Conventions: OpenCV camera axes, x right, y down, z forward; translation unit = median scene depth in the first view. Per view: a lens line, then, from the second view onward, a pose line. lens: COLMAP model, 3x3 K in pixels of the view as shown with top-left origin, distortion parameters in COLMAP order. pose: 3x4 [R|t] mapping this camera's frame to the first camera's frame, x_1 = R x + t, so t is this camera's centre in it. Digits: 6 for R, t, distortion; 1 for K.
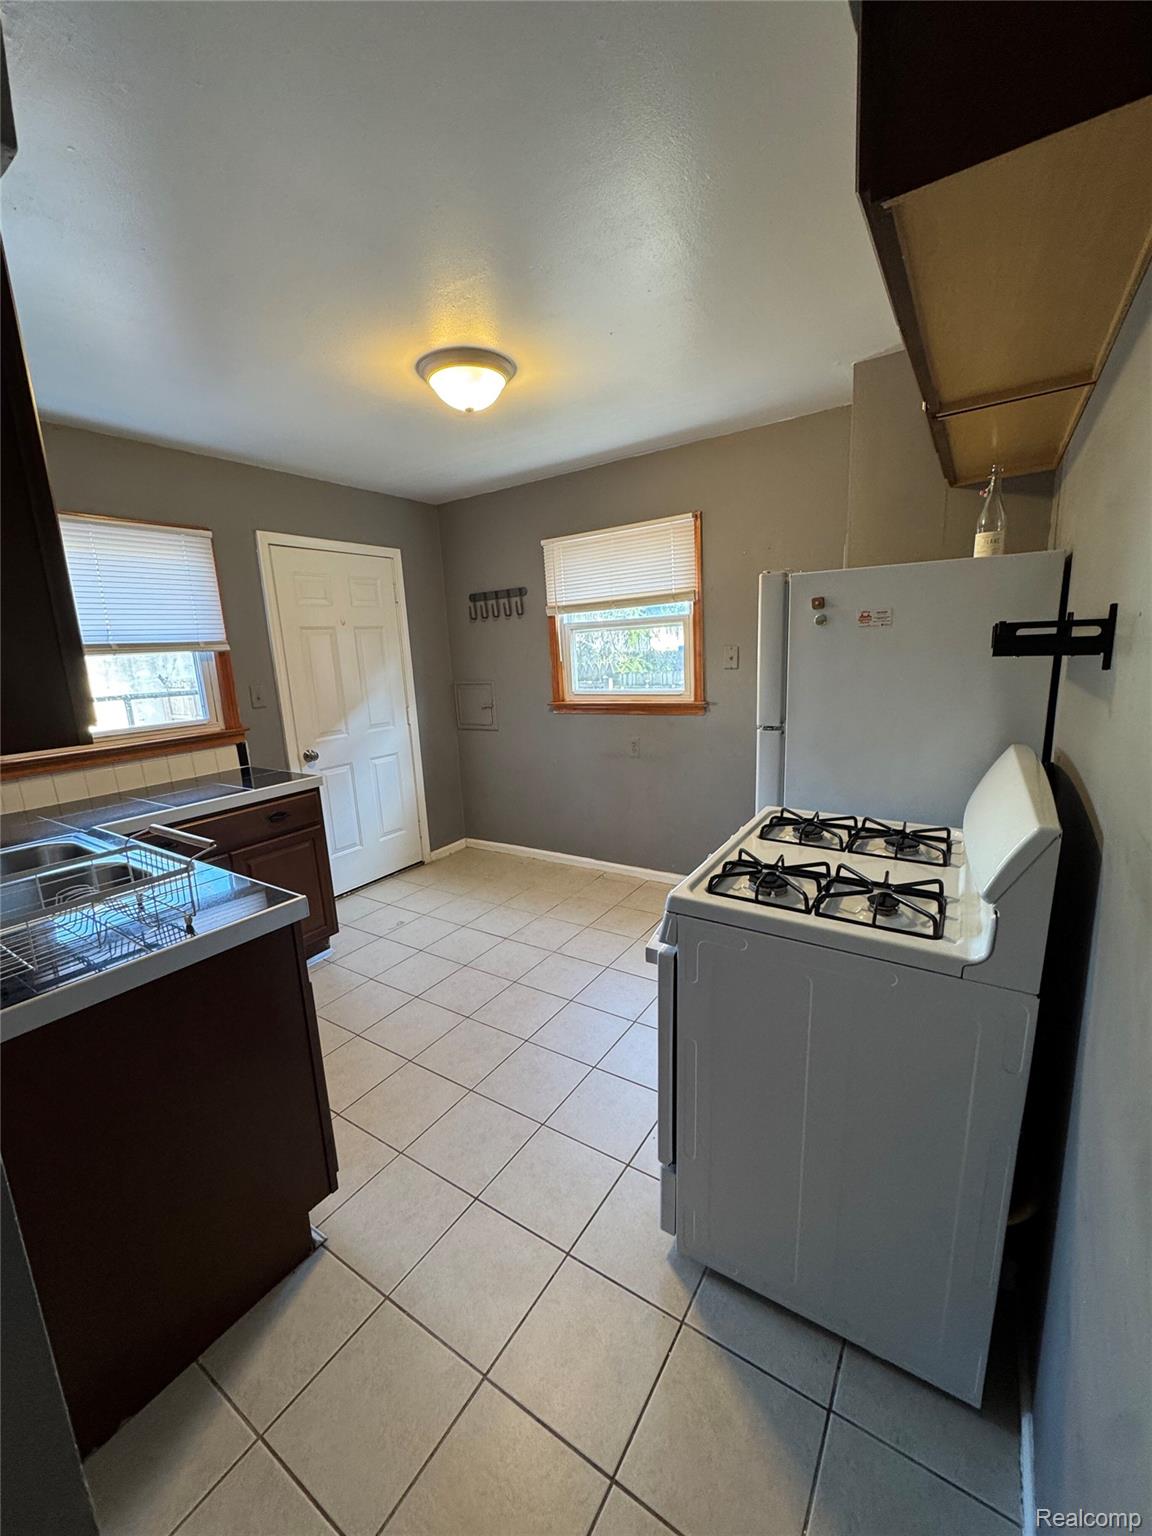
lens RADIAL K [[618.6, 0, 576.0], [0, 618.6, 768.0], [0, 0, 1]] dist [-0.000319, -0.000079]
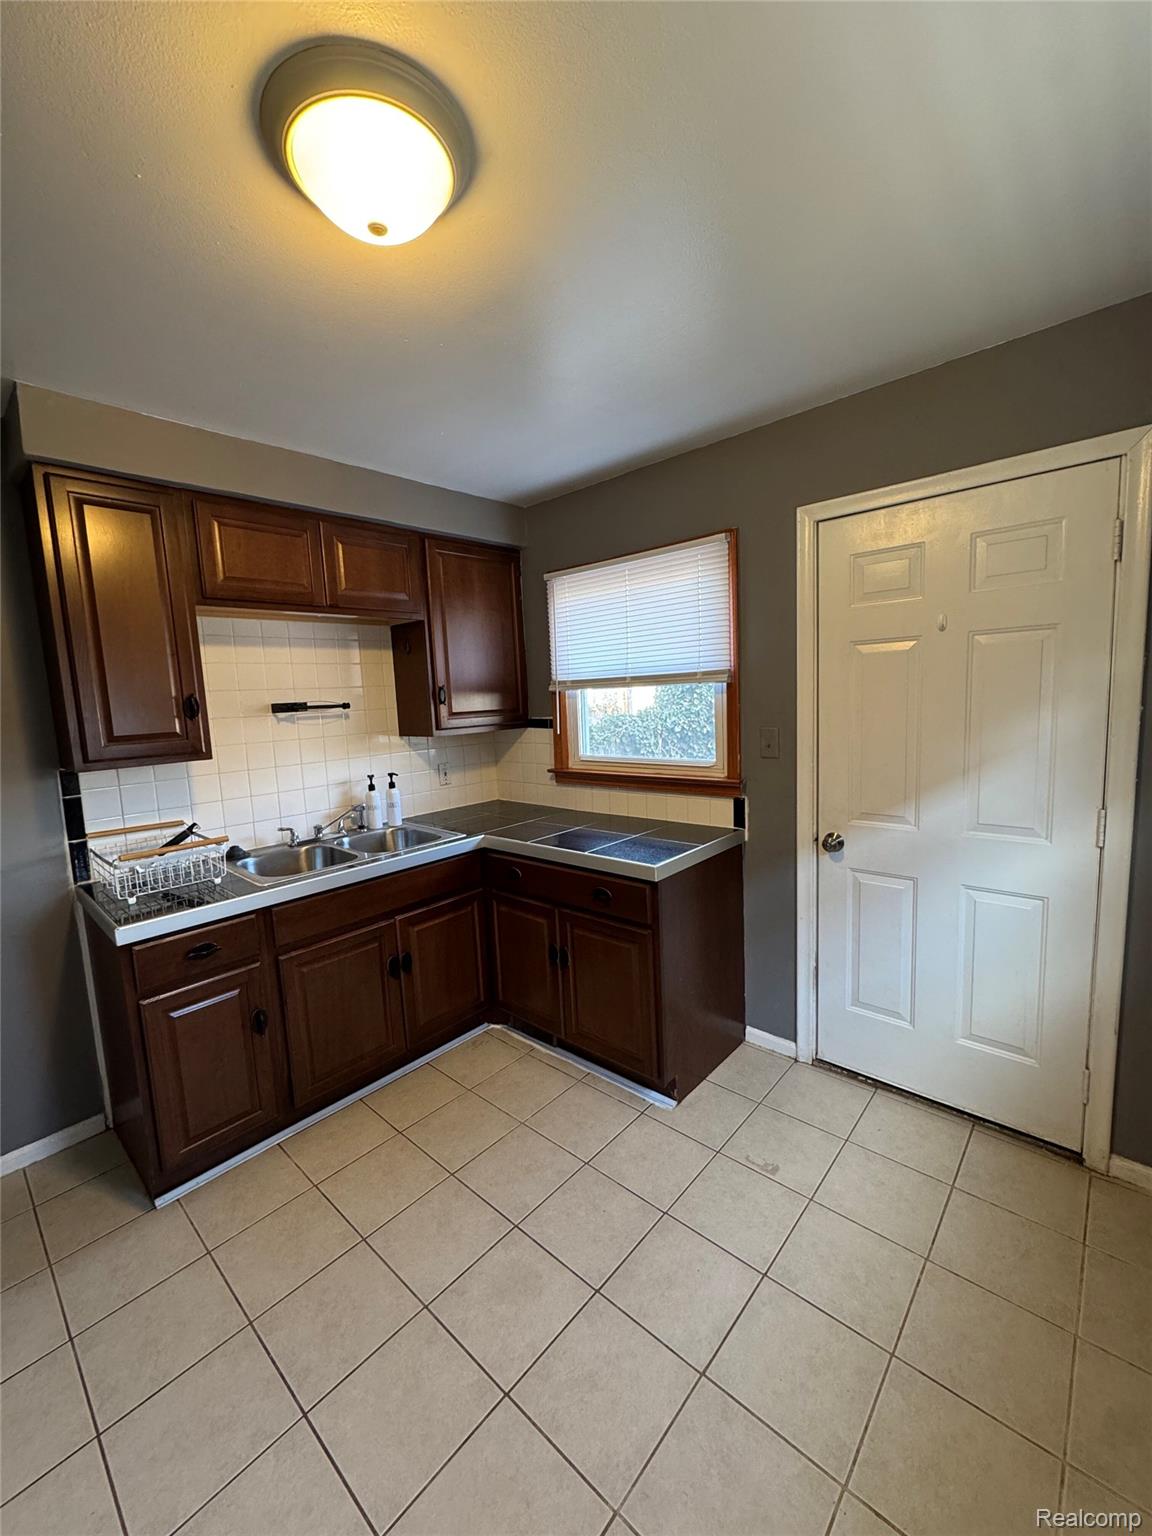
lens RADIAL K [[618.6, 0, 576.0], [0, 618.6, 768.0], [0, 0, 1]] dist [-0.000319, -0.000079]
pose [[-0.141843, 0.173090, -0.974639, 0.238605], [-0.142064, 0.970842, 0.193091, -0.196552], [0.979642, 0.165849, -0.113117, 0.867137]]
